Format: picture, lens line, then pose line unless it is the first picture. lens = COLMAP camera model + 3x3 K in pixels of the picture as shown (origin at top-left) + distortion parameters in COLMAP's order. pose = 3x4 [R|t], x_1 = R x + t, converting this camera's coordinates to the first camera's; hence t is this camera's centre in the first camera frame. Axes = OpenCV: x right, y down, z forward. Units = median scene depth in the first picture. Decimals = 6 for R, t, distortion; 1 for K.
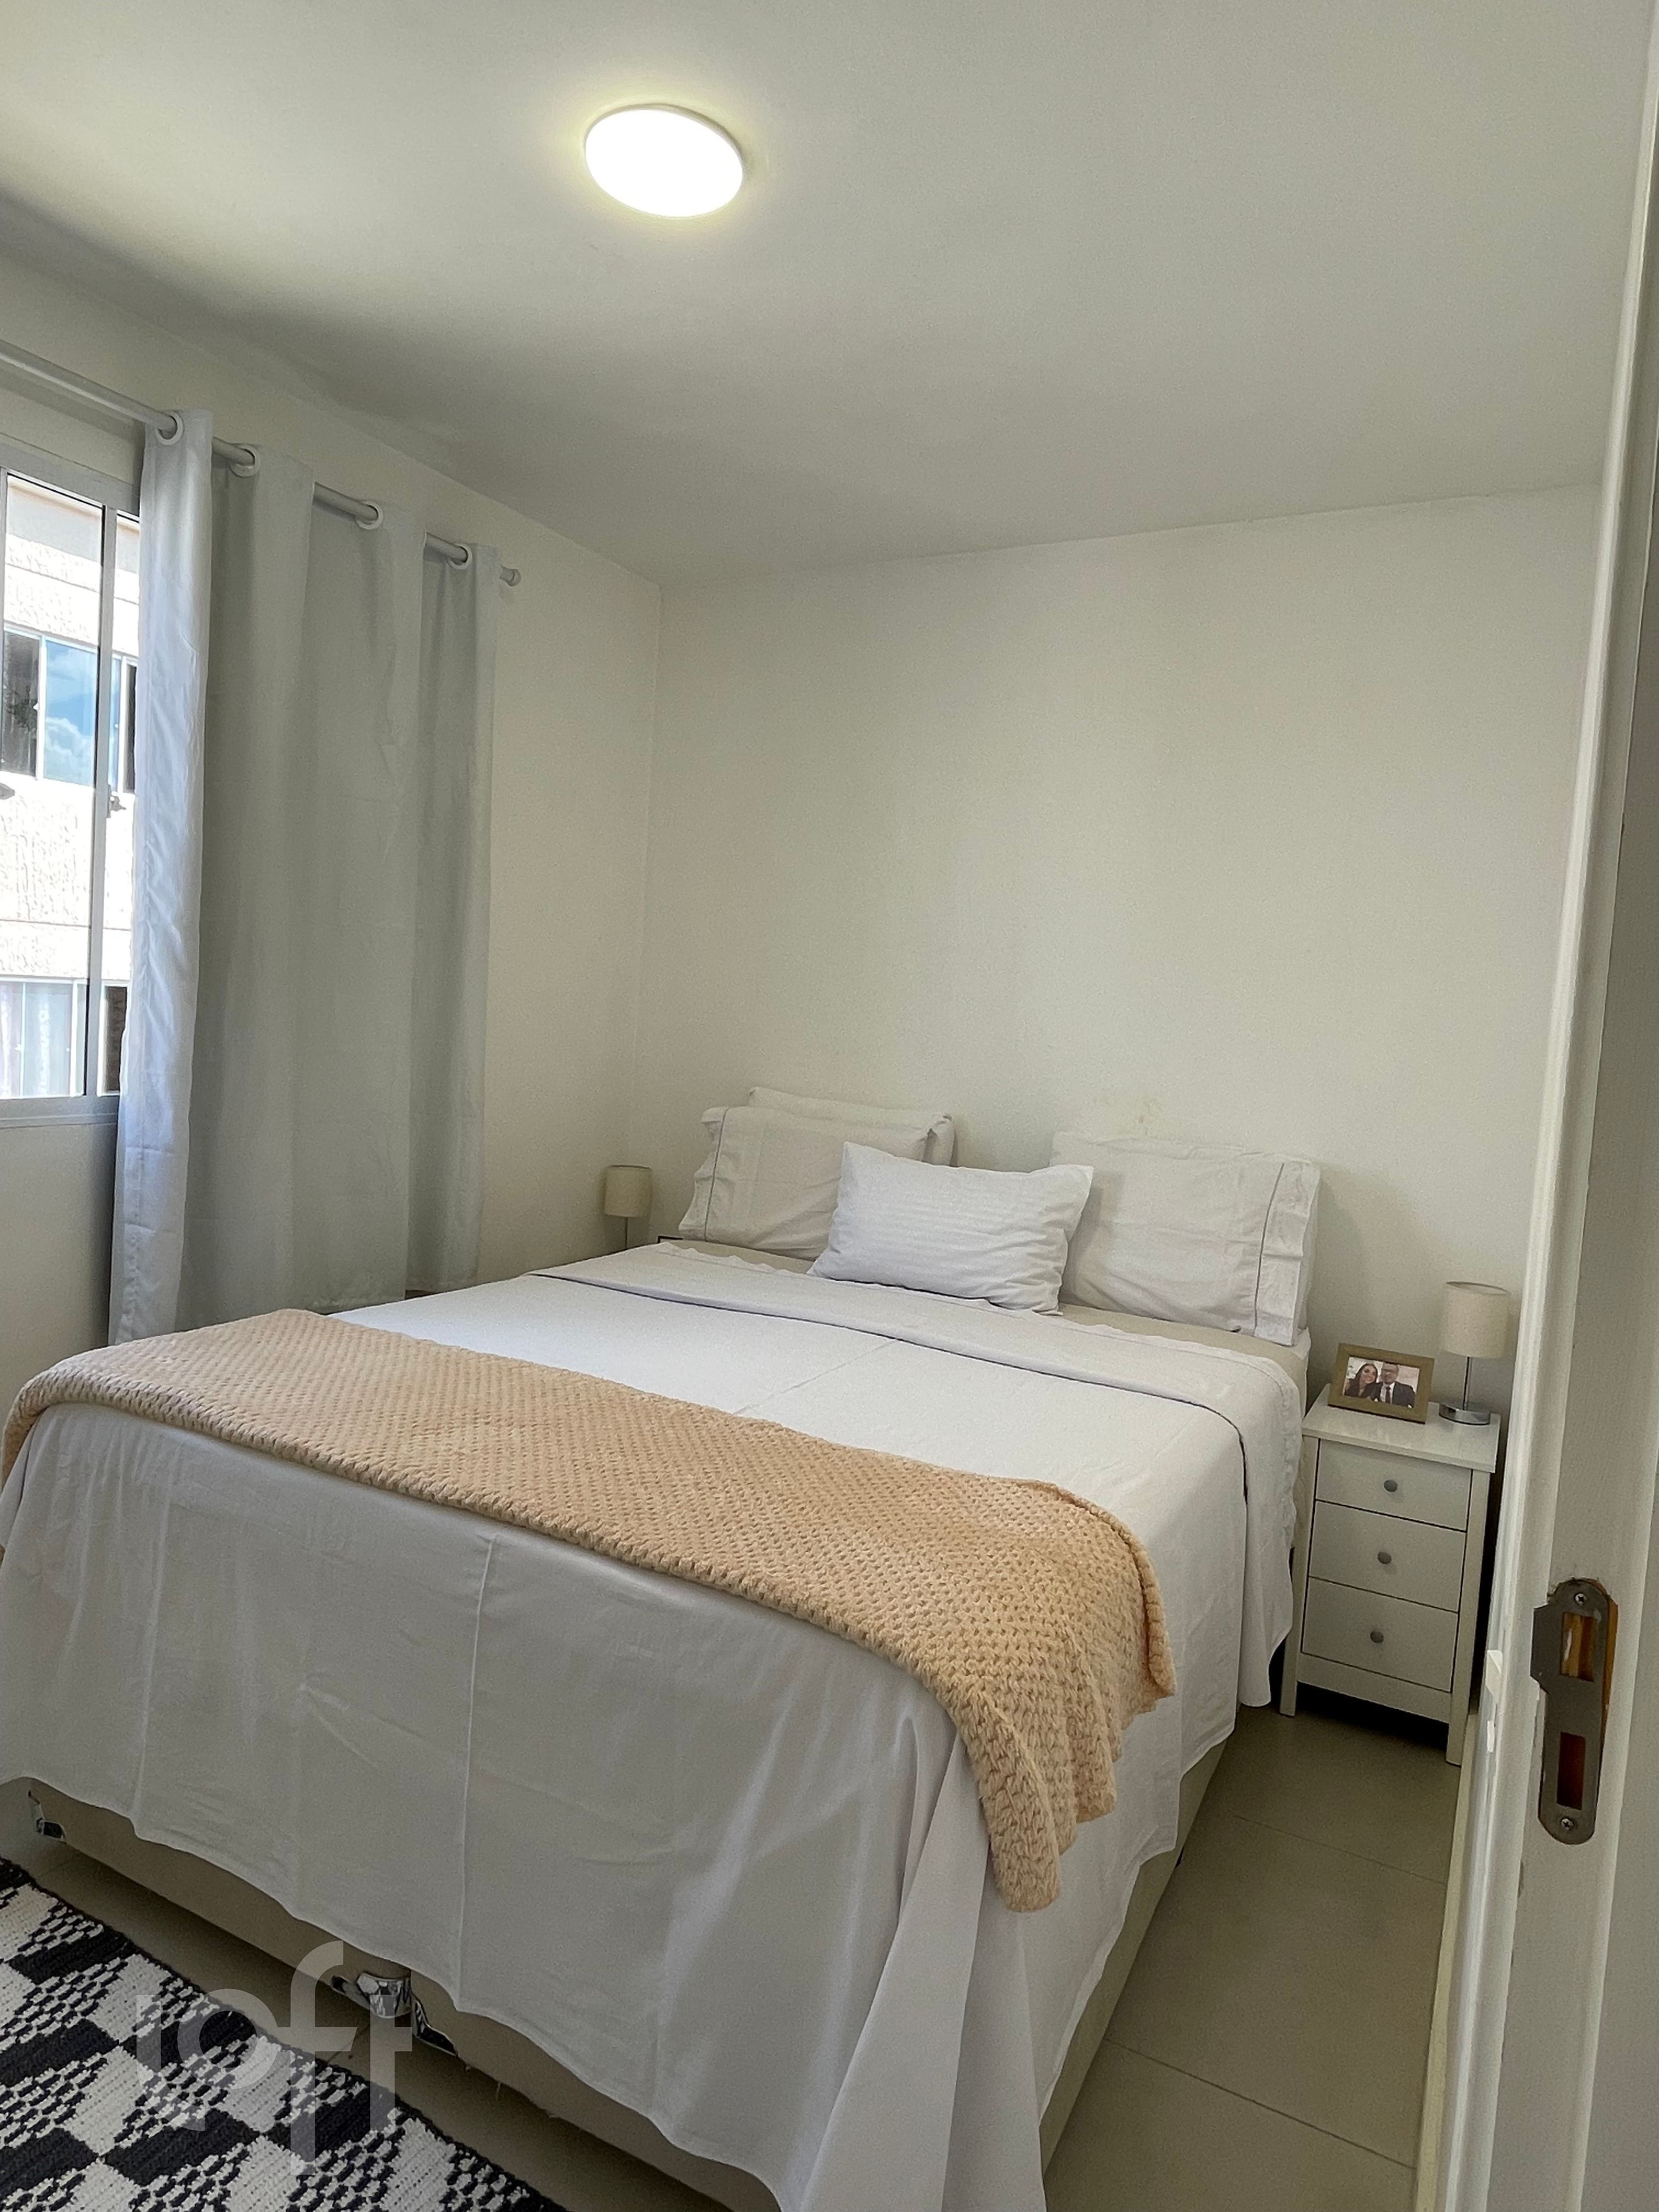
lens RADIAL K [[1334.9, 0, 828.8], [0, 1334.9, 1095.9], [0, 0, 1]] dist [-0.003498, -0.001345]
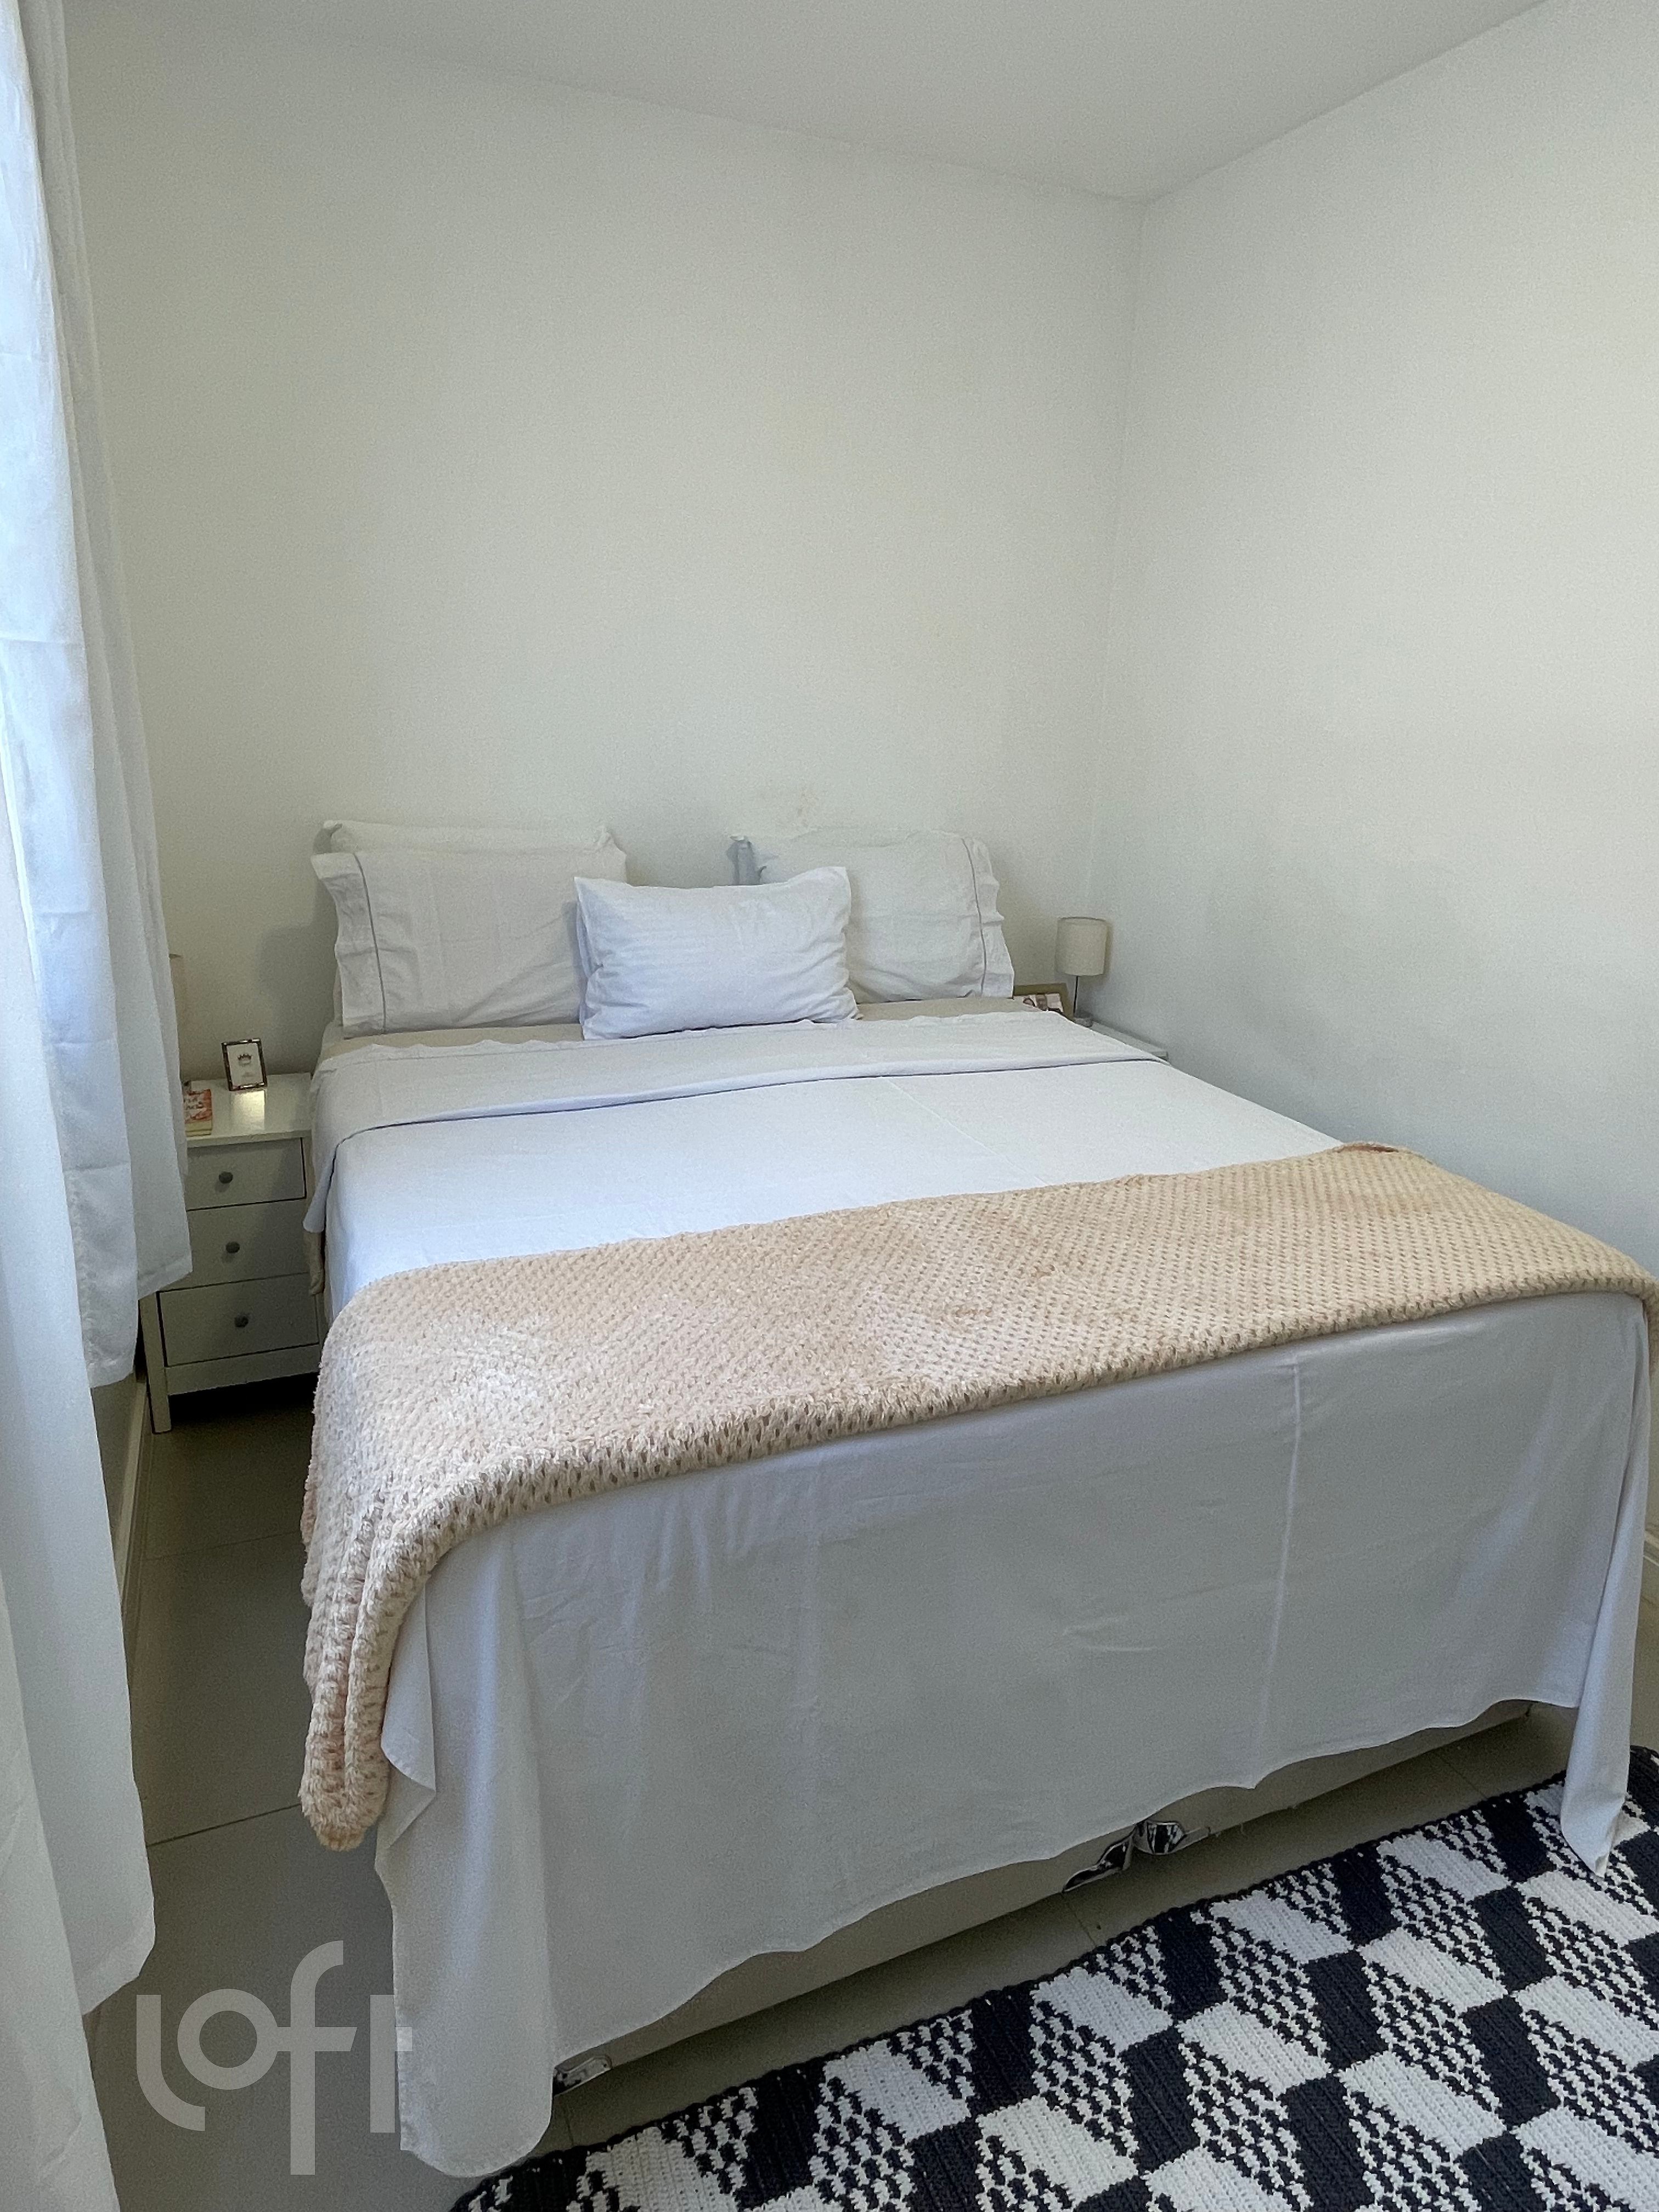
lens RADIAL K [[1334.9, 0, 830.3], [0, 1334.9, 1104.4], [0, 0, 1]] dist [-0.003498, -0.001345]
pose [[0.623353, -0.271667, 0.733232, -0.614160], [0.061844, 0.951898, 0.300108, -0.080332], [-0.779491, -0.141728, 0.610169, 0.394987]]
